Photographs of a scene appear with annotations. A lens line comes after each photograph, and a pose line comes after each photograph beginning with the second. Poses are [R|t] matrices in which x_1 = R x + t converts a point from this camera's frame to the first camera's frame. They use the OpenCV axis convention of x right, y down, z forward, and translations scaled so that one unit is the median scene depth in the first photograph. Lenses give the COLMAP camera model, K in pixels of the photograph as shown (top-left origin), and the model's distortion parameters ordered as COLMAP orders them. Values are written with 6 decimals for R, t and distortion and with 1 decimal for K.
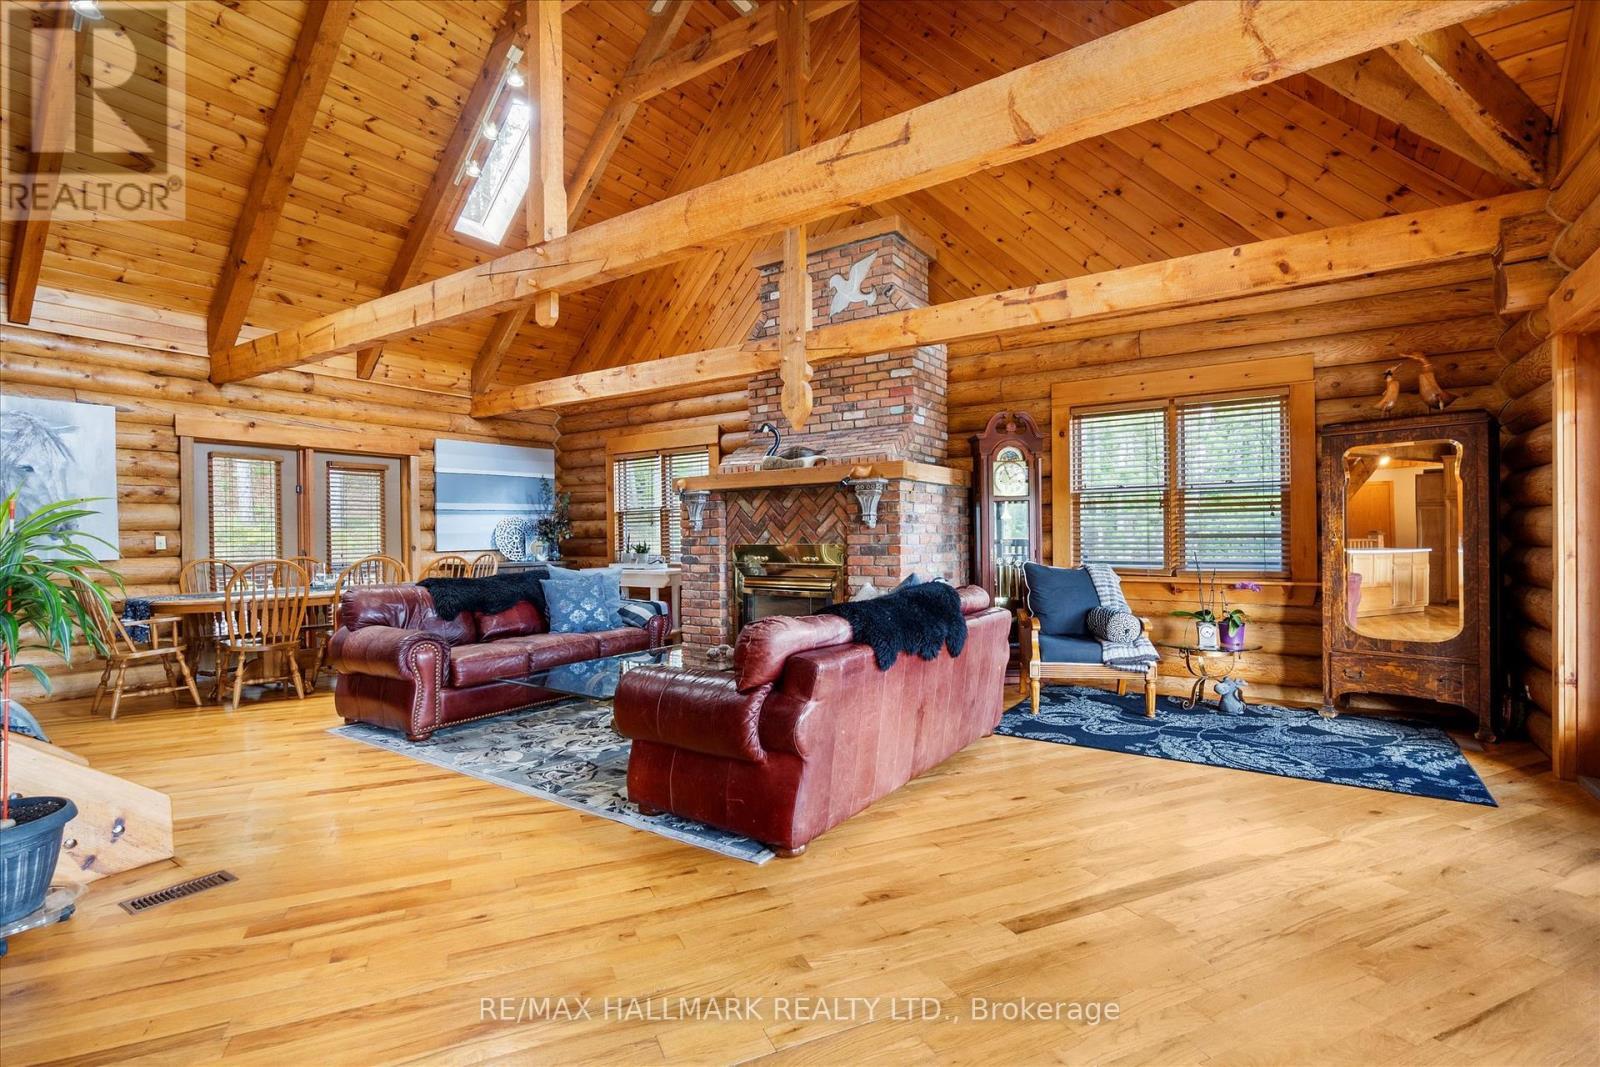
lens RADIAL K [[737.3, 0, 800.0], [0, 737.3, 533.5], [0, 0, 1]] dist [-0.001852, 0.000401]
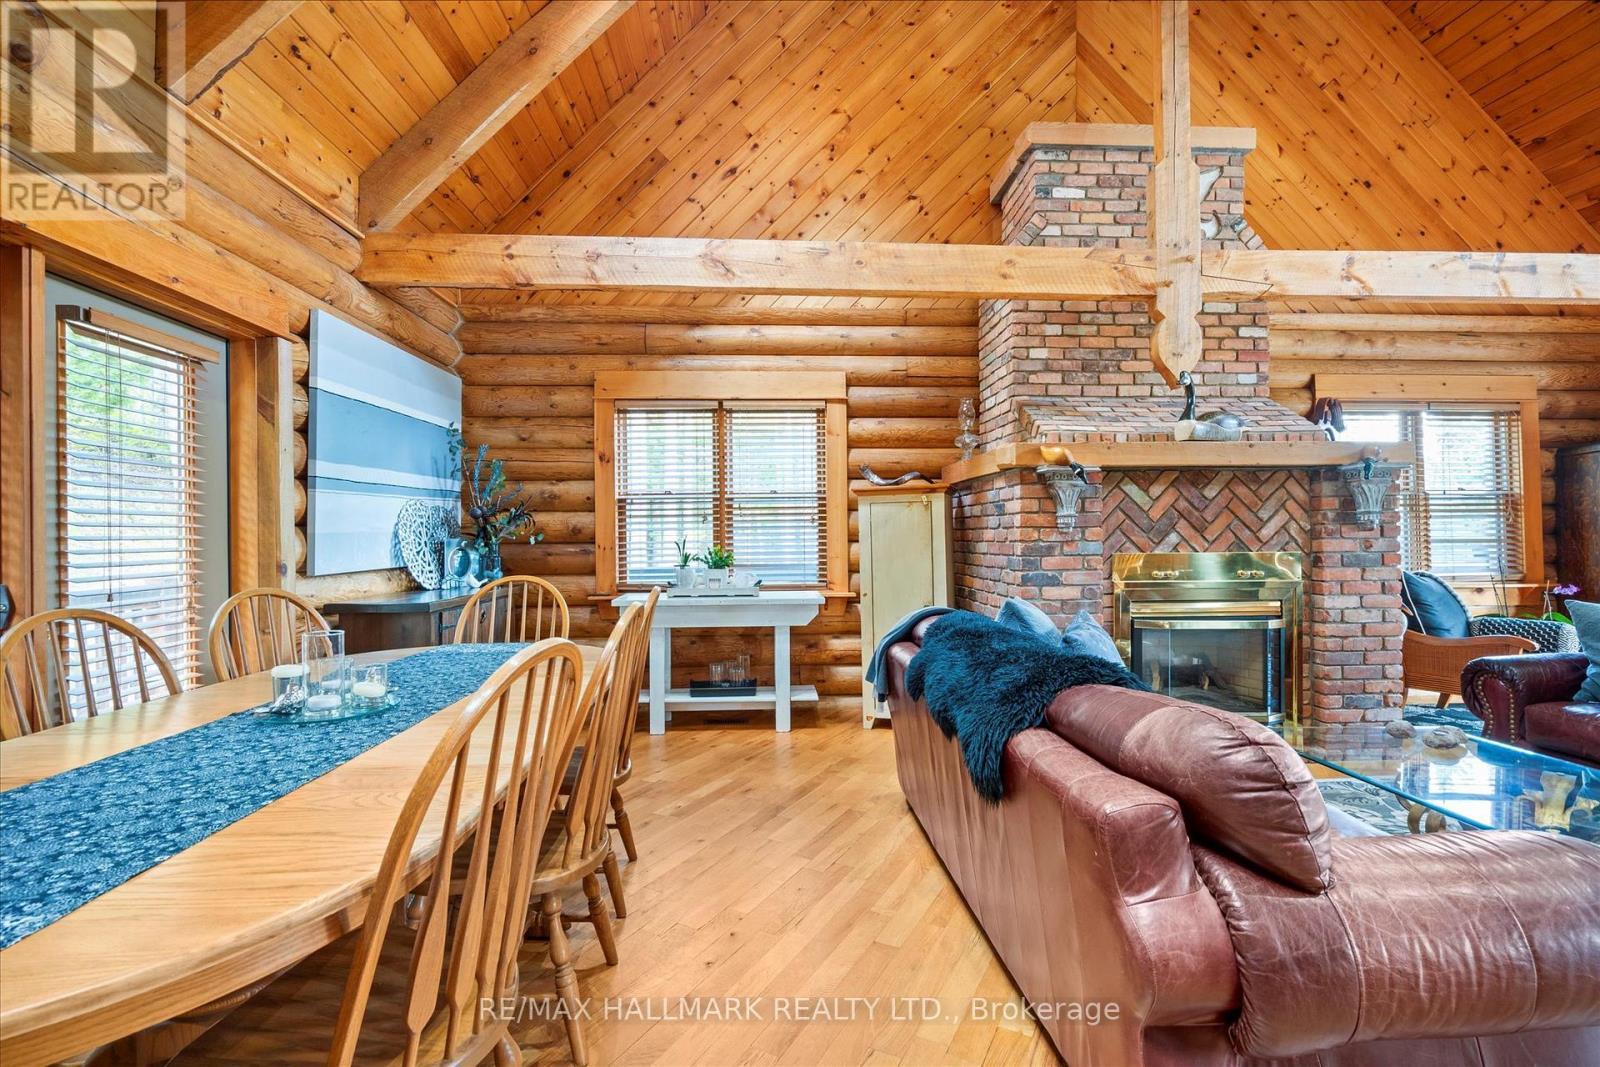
lens RADIAL K [[707.4, 0, 800.0], [0, 707.4, 533.5], [0, 0, 1]] dist [-0.003185, 0.000798]
pose [[0.800851, 0.006639, 0.598827, -0.681244], [-0.003885, 0.999975, -0.005891, 0.002204], [-0.598851, 0.002392, 0.800857, 0.672797]]
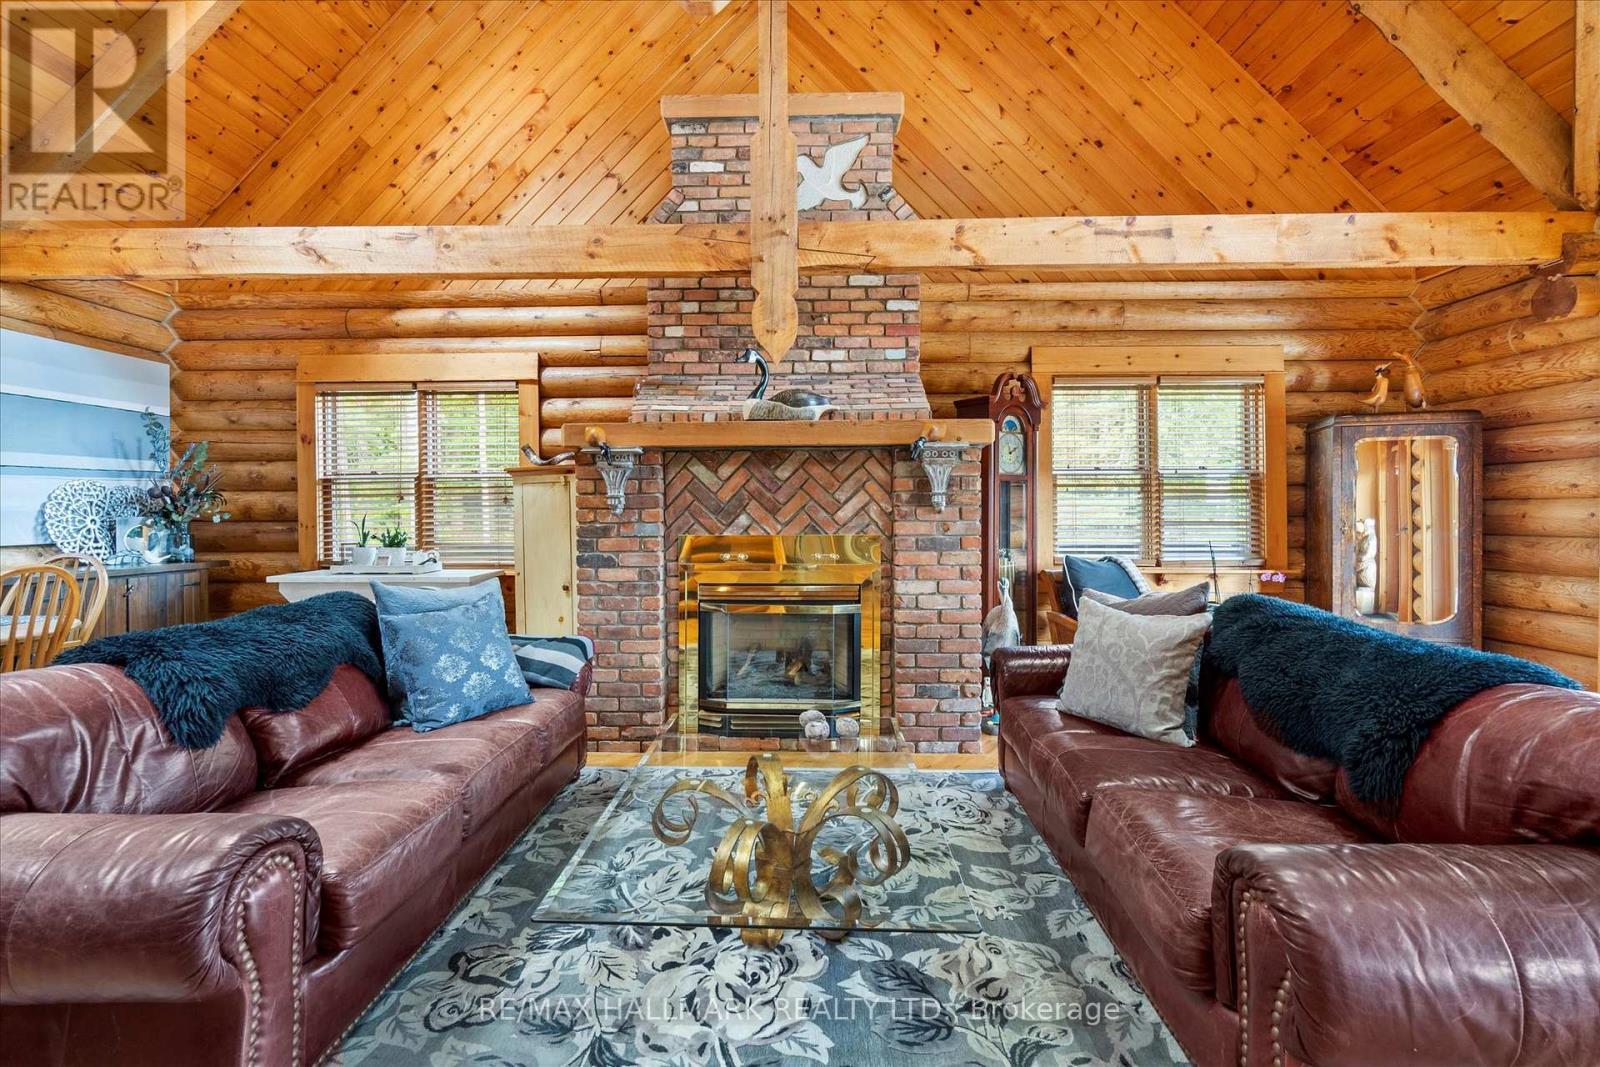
lens RADIAL K [[718.2, 0, 796.3], [0, 718.2, 518.5], [0, 0, 1]] dist [-0.003076, 0.000980]
pose [[0.846219, 0.003564, 0.532823, -0.336405], [-0.007656, 0.999956, 0.005471, -0.003655], [-0.532780, -0.008709, 0.846209, 0.426062]]
